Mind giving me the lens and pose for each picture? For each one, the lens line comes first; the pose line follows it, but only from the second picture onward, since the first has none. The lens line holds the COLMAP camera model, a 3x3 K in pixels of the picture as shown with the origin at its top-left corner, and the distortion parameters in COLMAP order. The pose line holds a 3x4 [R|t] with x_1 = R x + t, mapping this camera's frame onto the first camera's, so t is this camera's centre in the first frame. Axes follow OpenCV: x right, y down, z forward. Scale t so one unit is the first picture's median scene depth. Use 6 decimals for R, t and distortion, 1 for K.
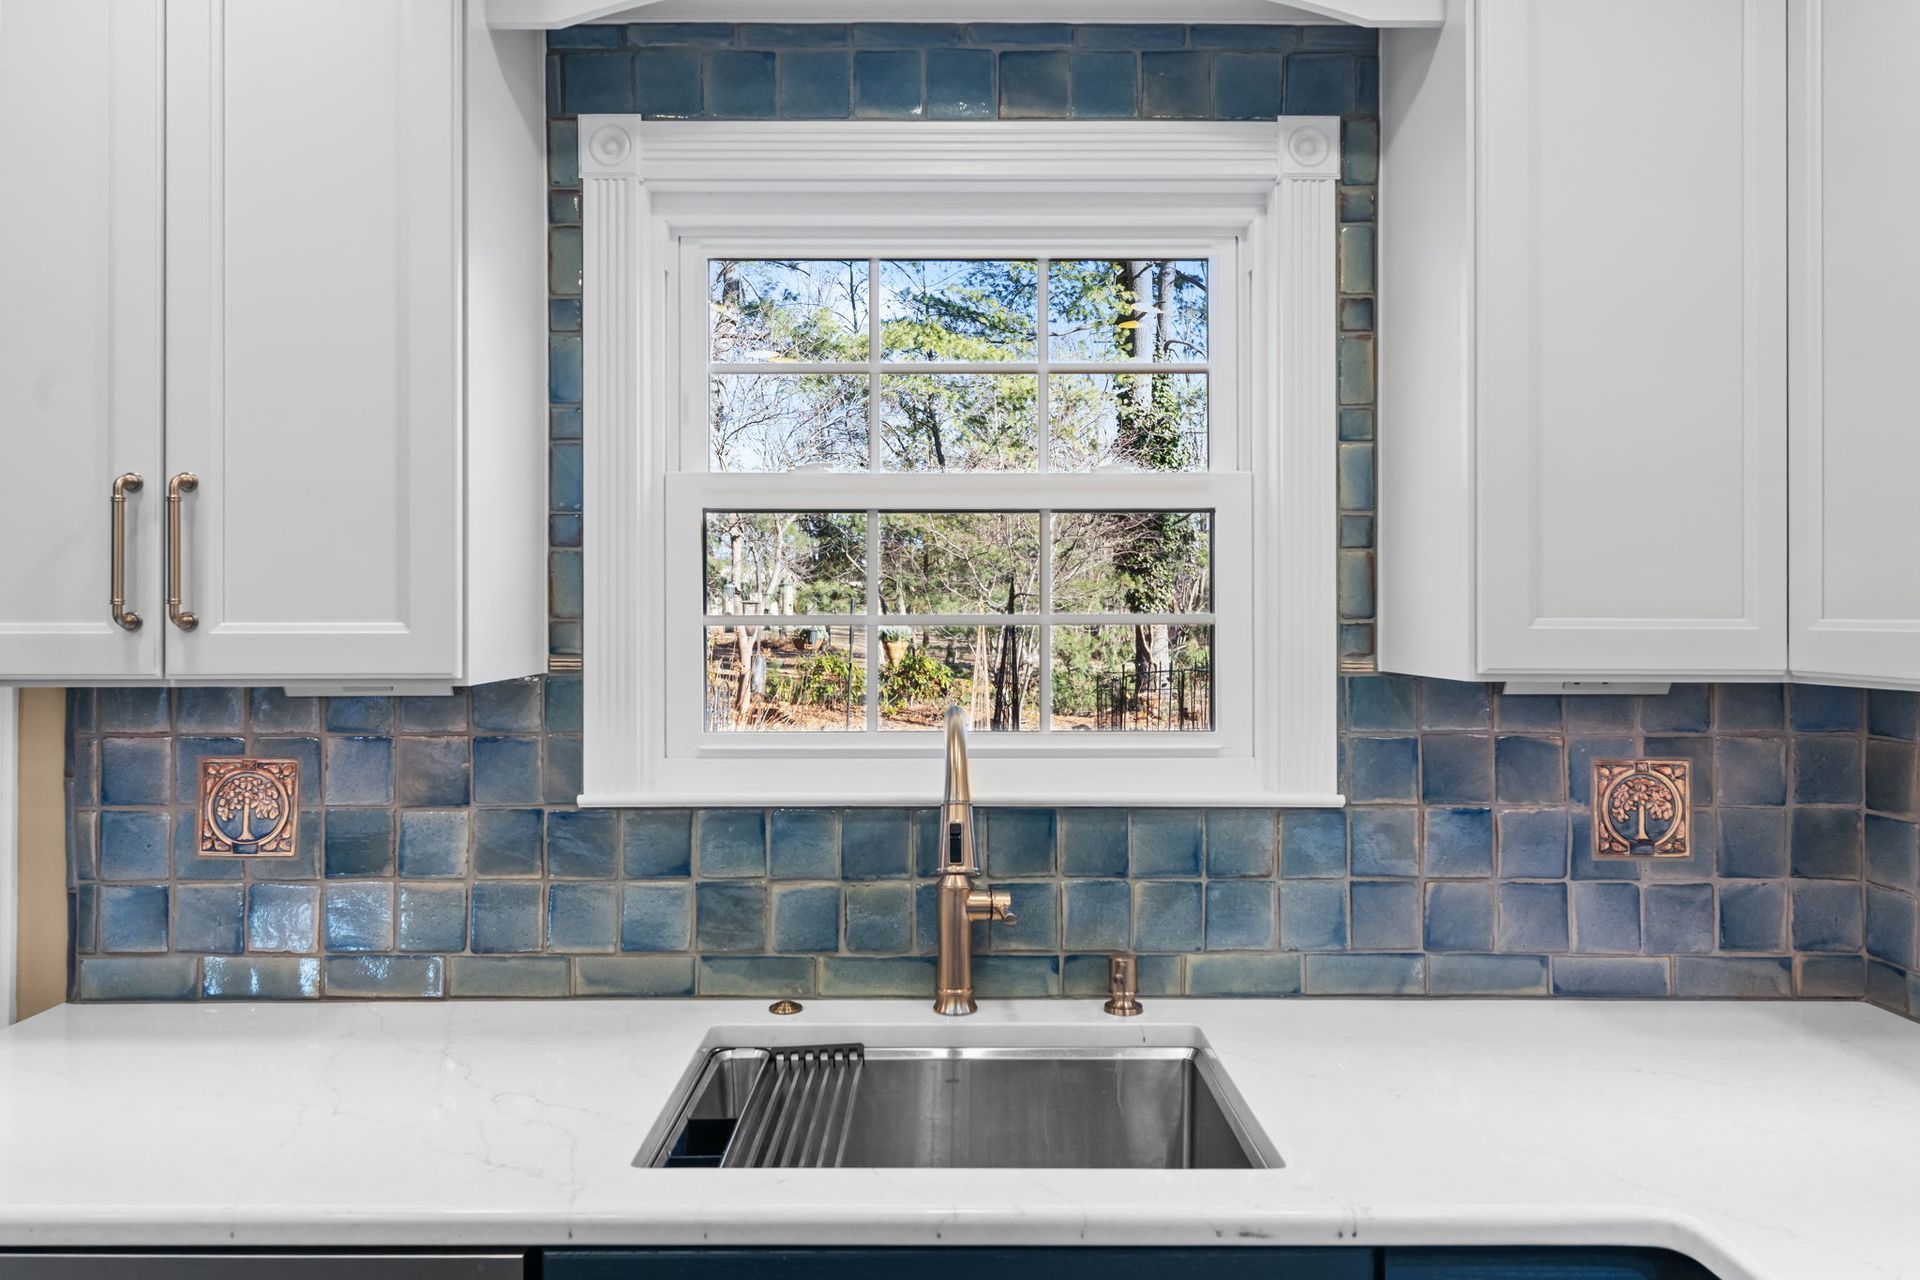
lens RADIAL K [[1289.5, 0, 950.4], [0, 1289.5, 605.0], [0, 0, 1]] dist [0.007580, -0.013163]
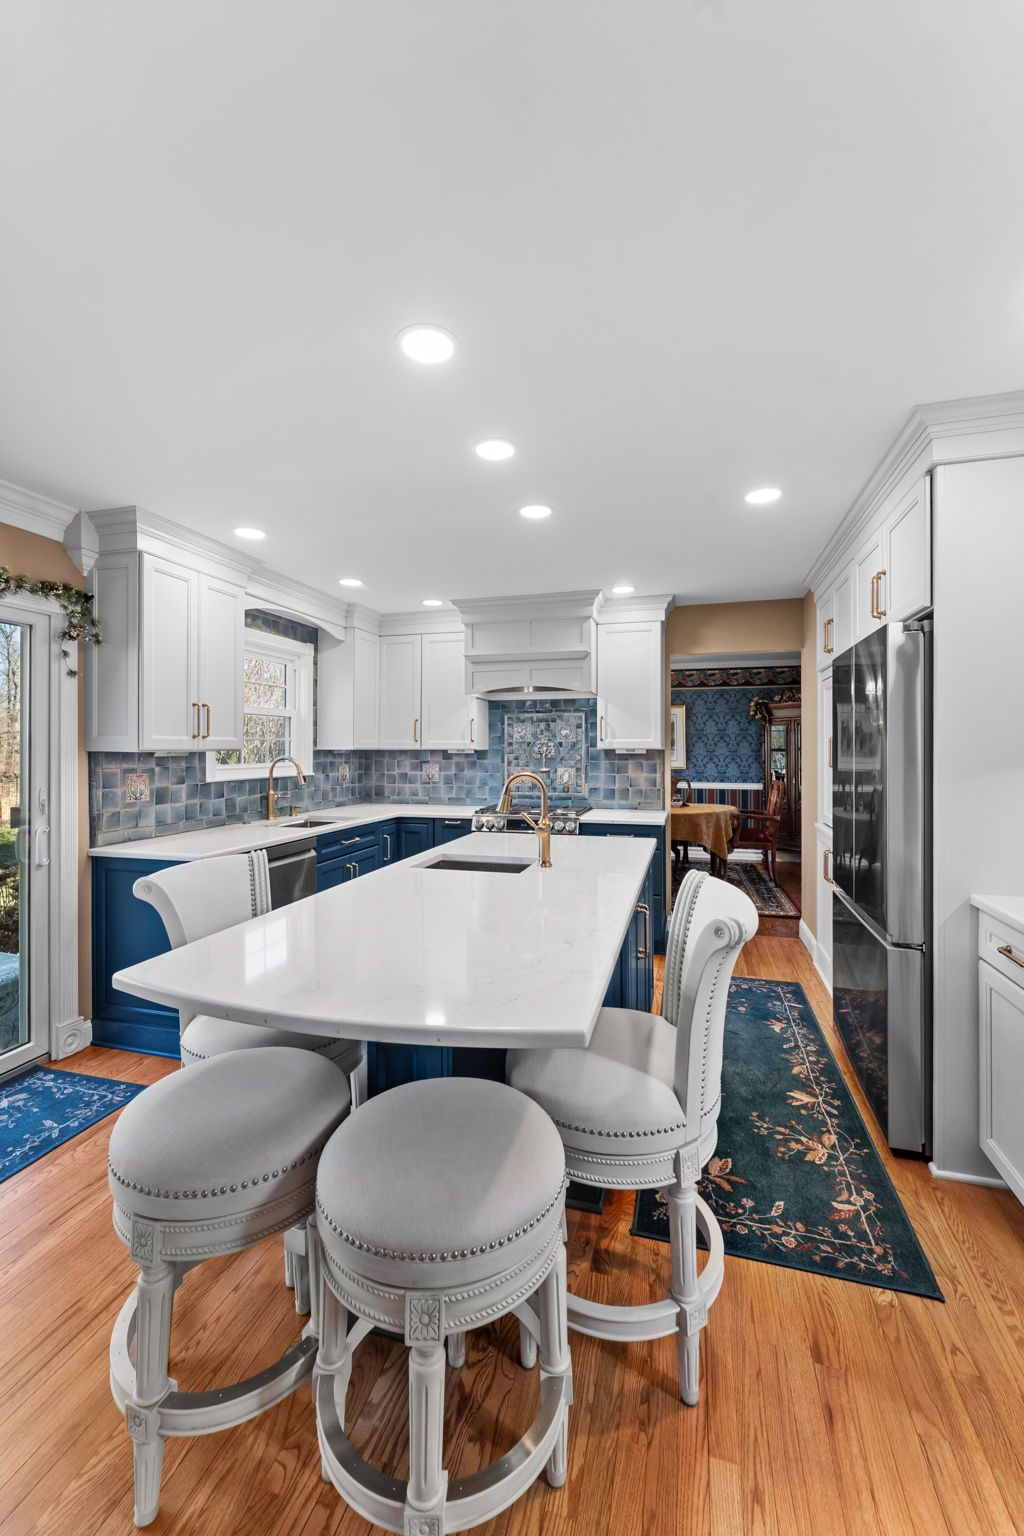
lens RADIAL K [[617.7, 0, 518.4], [0, 617.7, 753.4], [0, 0, 1]] dist [0.004128, -0.002566]
pose [[0.271401, -0.007997, 0.962433, -1.922075], [-0.013745, 0.999831, 0.012184, 0.024361], [-0.962368, -0.016535, 0.271245, -0.504847]]
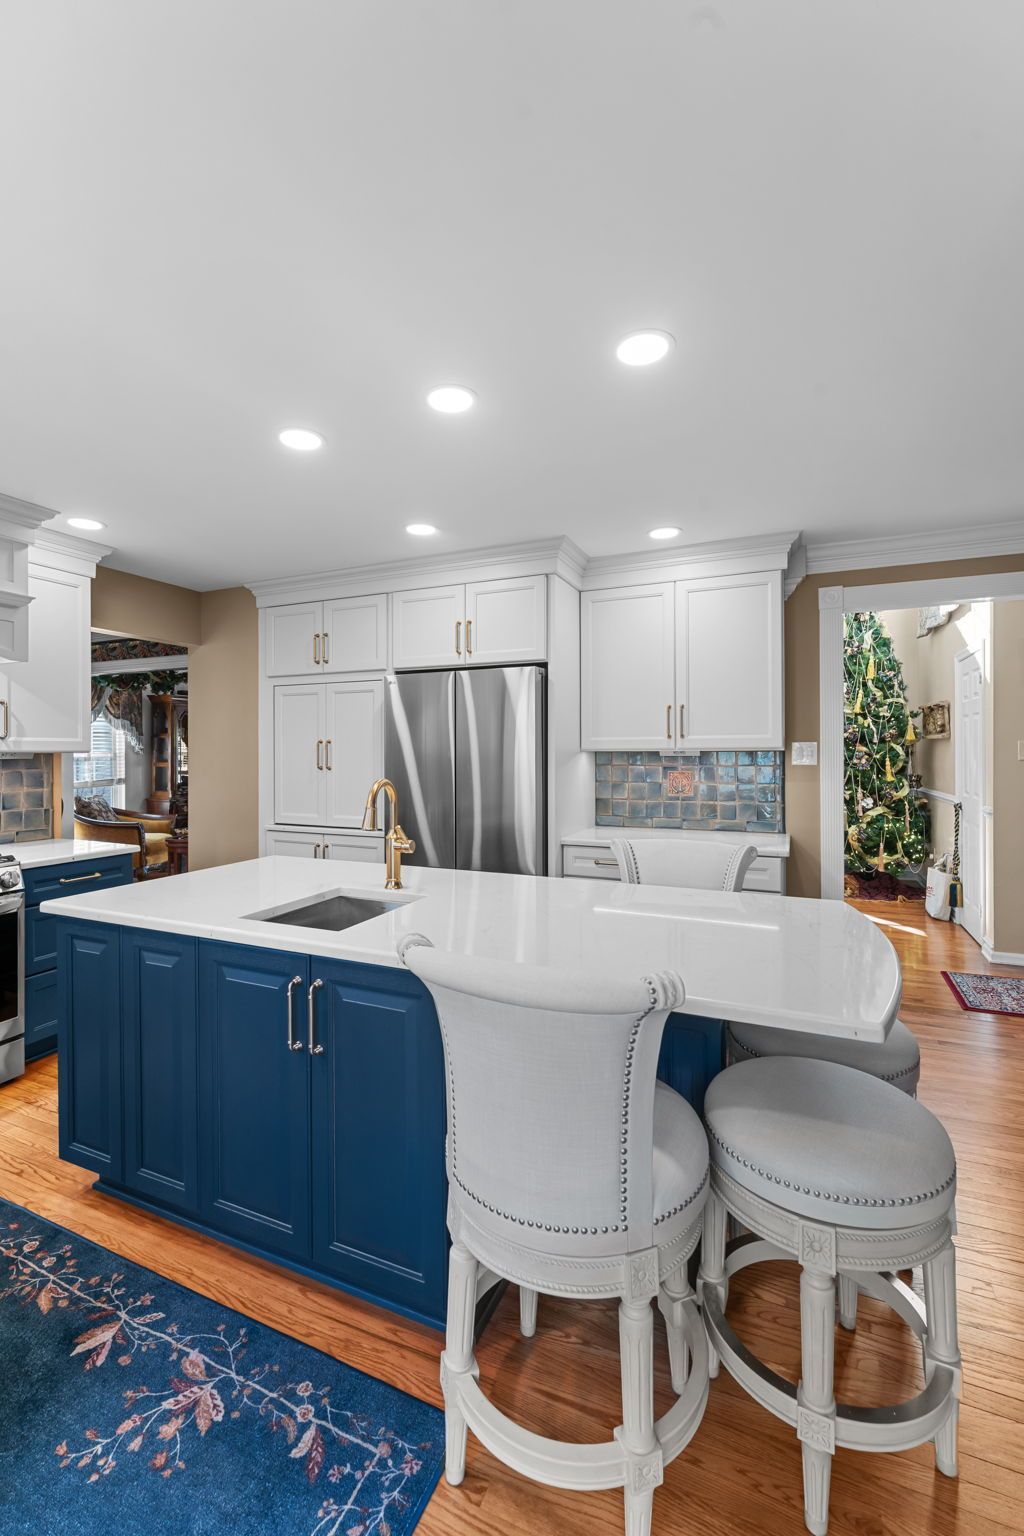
lens RADIAL K [[655.4, 0, 502.4], [0, 655.4, 750.7], [0, 0, 1]] dist [-0.000855, -0.000317]
pose [[-0.910261, 0.002615, 0.414026, -1.297484], [-0.004044, 0.999876, -0.015205, 0.048799], [-0.414014, -0.015515, -0.910138, 0.834083]]
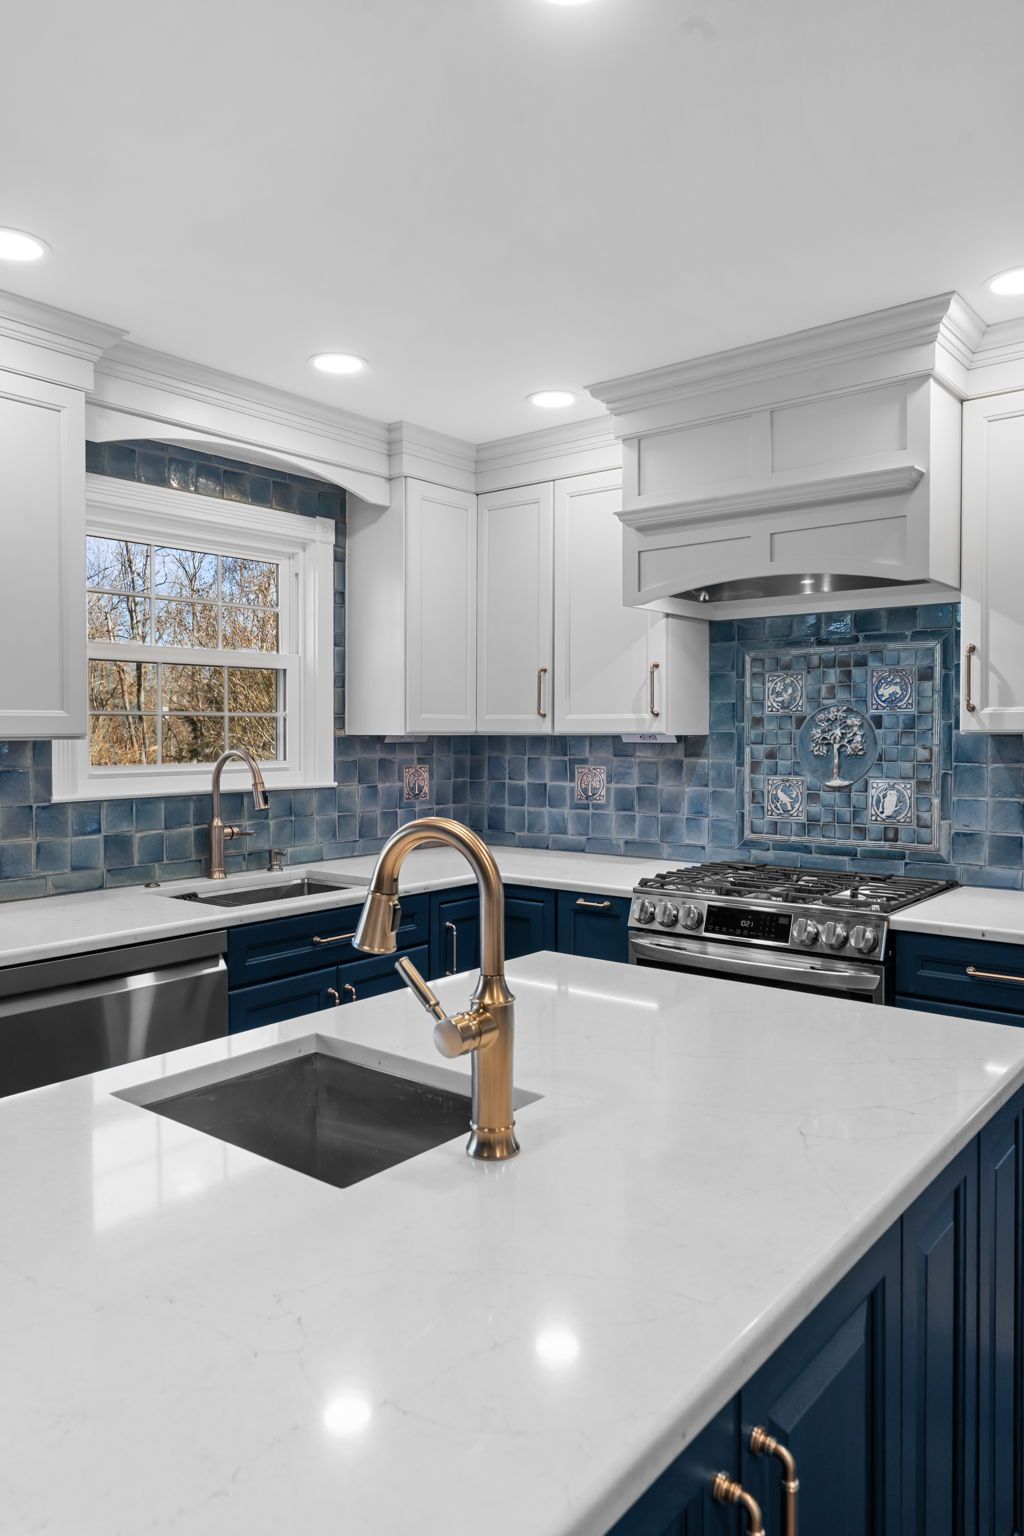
lens RADIAL K [[1031.6, 0, 517.9], [0, 1031.6, 758.0], [0, 0, 1]] dist [0.007580, -0.013163]
pose [[0.630656, -0.022137, 0.775747, -1.087094], [-0.008445, 0.999338, 0.035383, 0.020936], [-0.776017, -0.028866, 0.630052, -0.604814]]
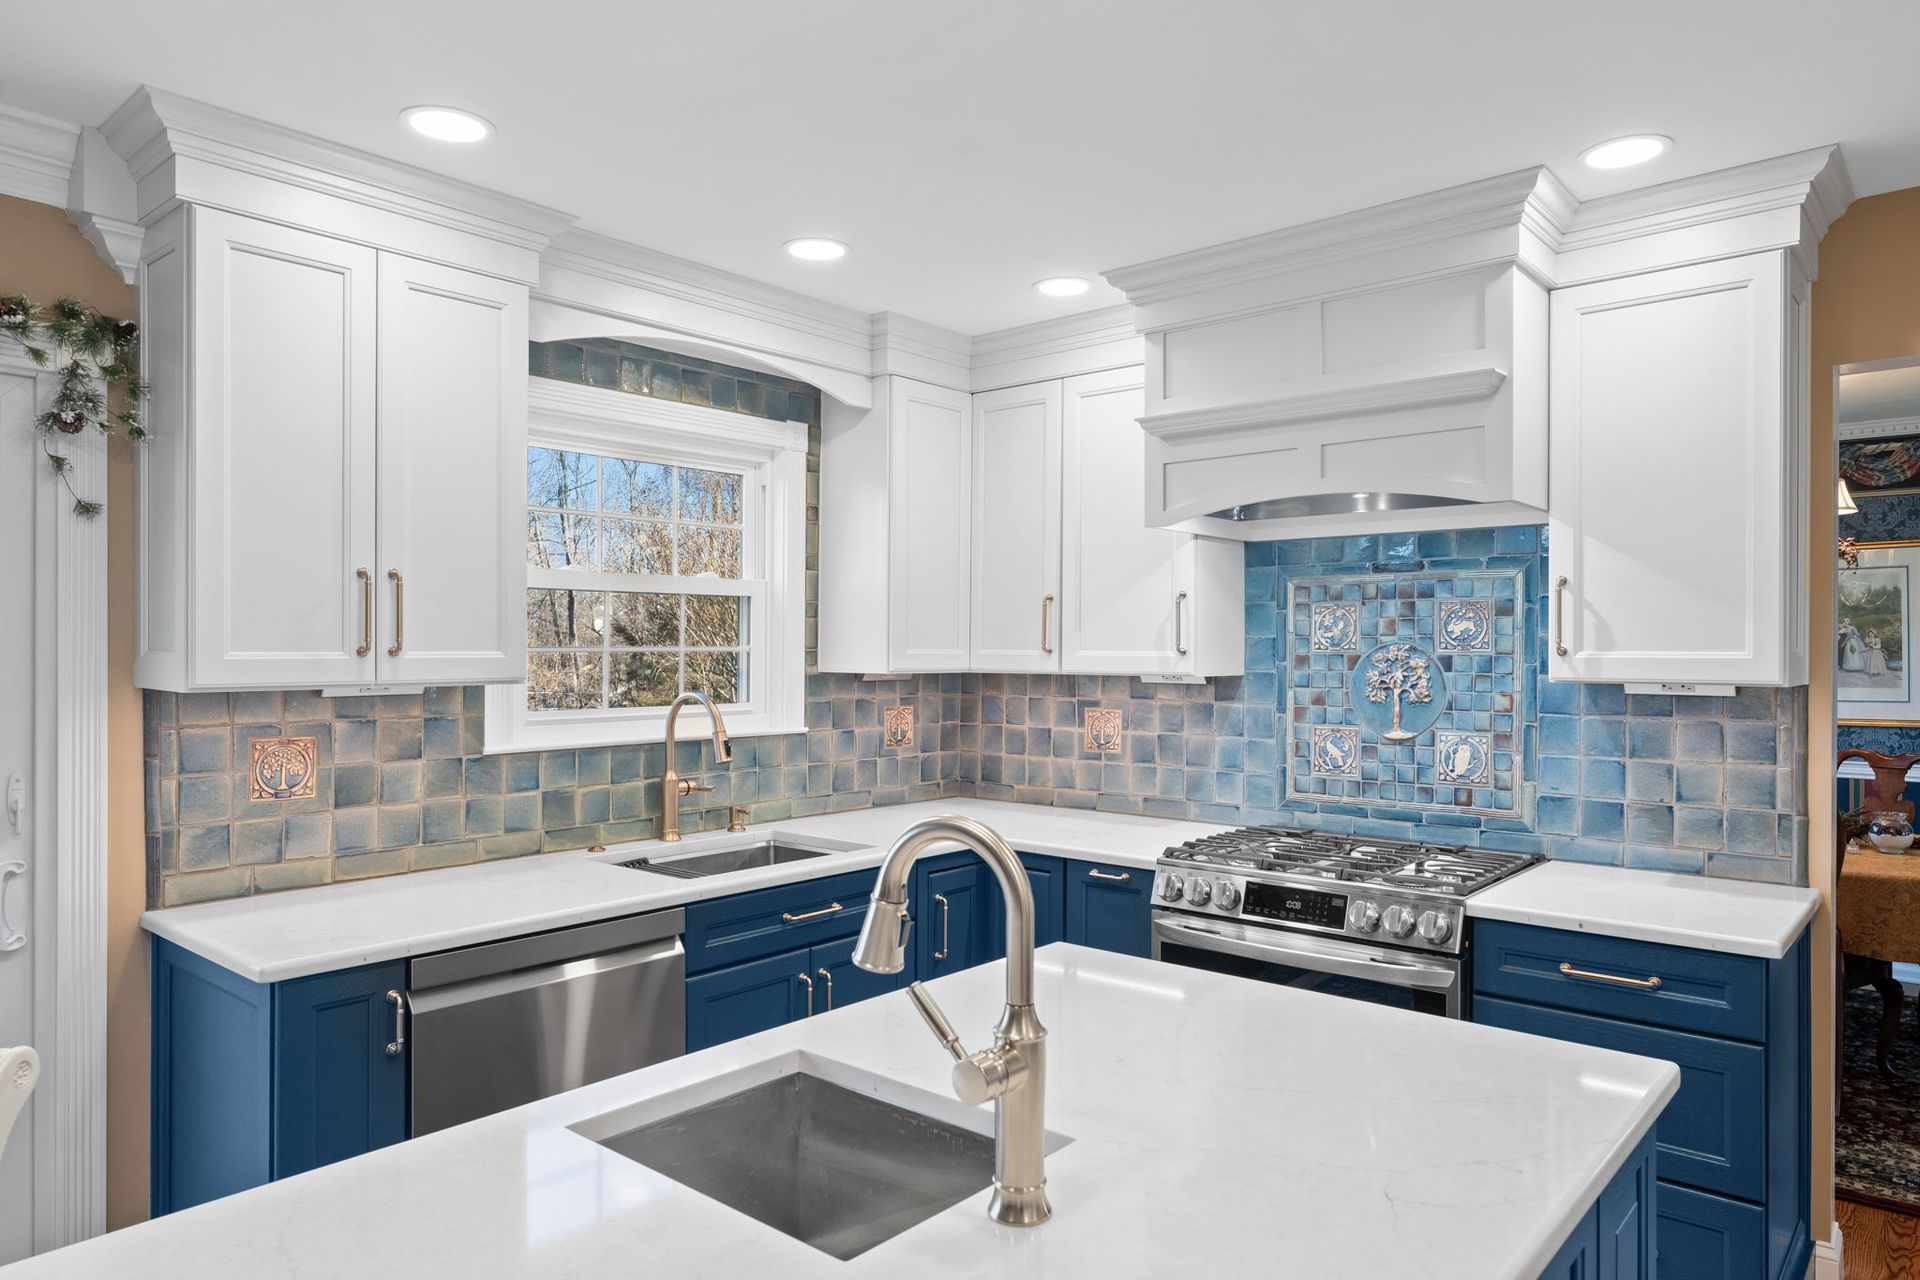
lens RADIAL K [[1204.0, 0, 964.8], [0, 1204.0, 654.1], [0, 0, 1]] dist [0.001903, -0.002422]
pose [[0.655867, -0.003055, 0.754870, -1.100458], [-0.012640, 0.999807, 0.015028, -0.015279], [-0.754770, -0.019398, 0.655702, -0.583035]]
